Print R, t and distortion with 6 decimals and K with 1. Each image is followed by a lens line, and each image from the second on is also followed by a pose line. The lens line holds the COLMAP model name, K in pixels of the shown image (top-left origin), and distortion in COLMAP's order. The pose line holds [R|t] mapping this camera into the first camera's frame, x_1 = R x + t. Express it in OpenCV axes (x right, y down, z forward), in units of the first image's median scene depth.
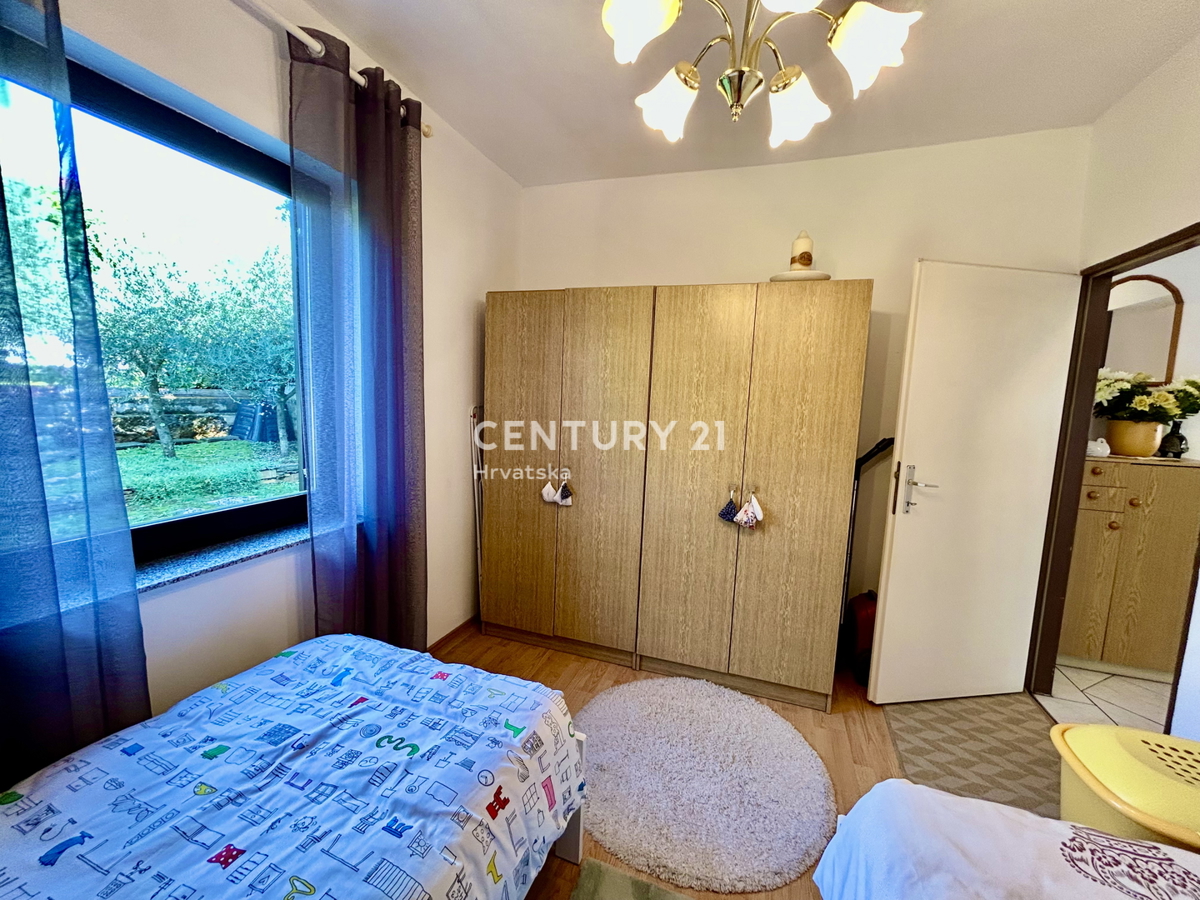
lens RADIAL K [[484.1, 0, 598.9], [0, 484.1, 446.5], [0, 0, 1]] dist [-0.000734, 0.001054]
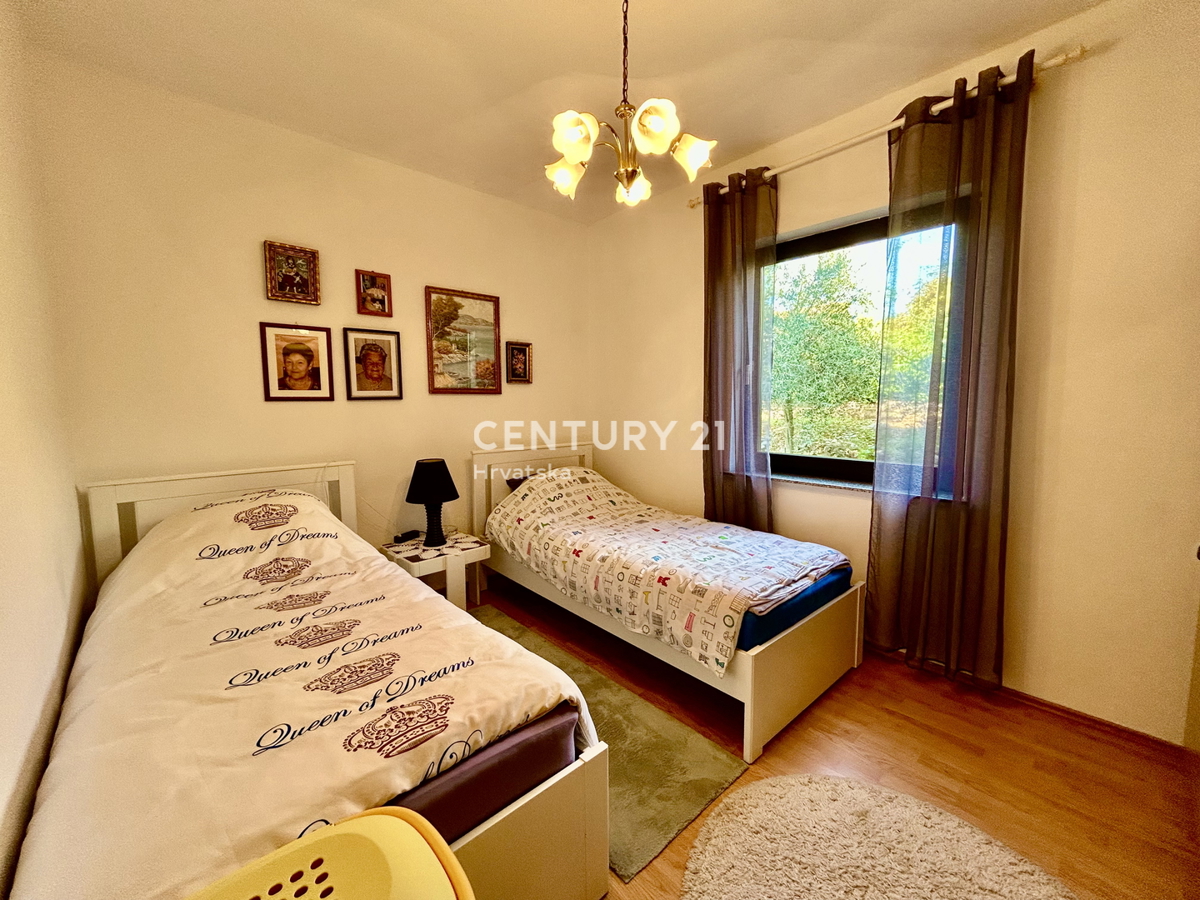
lens RADIAL K [[484.1, 0, 598.9], [0, 484.1, 446.5], [0, 0, 1]] dist [-0.000734, 0.001054]
pose [[-0.471422, 0.043319, -0.880843, 1.431493], [-0.110261, 0.988061, 0.107603, 0.015630], [0.874988, 0.147849, -0.461018, 1.411500]]
